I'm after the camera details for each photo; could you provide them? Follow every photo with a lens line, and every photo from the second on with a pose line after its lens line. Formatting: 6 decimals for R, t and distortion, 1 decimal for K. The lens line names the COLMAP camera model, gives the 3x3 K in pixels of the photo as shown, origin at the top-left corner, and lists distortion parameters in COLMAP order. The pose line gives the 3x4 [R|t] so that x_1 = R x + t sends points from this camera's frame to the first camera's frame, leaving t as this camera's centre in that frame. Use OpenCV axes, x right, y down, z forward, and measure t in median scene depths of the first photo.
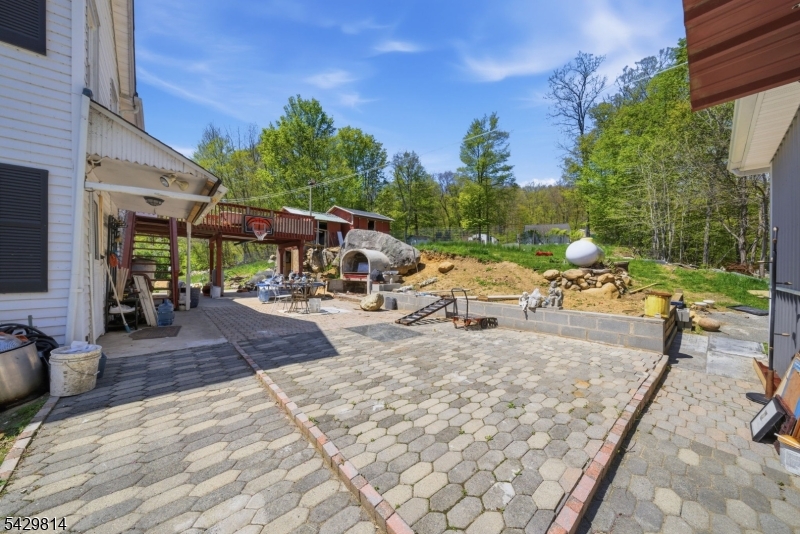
lens RADIAL K [[280.7, 0, 404.1], [0, 280.7, 271.3], [0, 0, 1]] dist [0.001628, 0.000065]
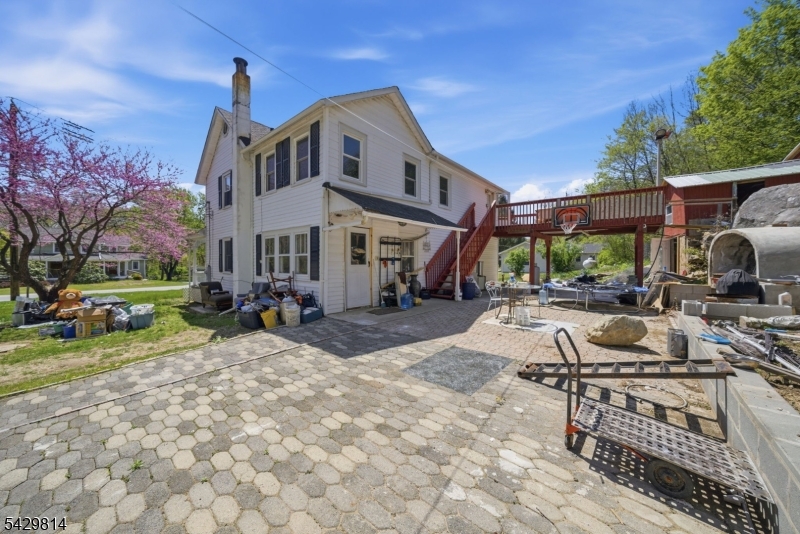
lens RADIAL K [[284.8, 0, 400.1], [0, 284.8, 264.8], [0, 0, 1]] dist [-0.001296, -0.000126]
pose [[0.127489, -0.000548, -0.991840, 1.138782], [-0.000463, 1.000000, -0.000612, -0.055065], [0.991840, 0.000537, 0.127489, 1.486114]]
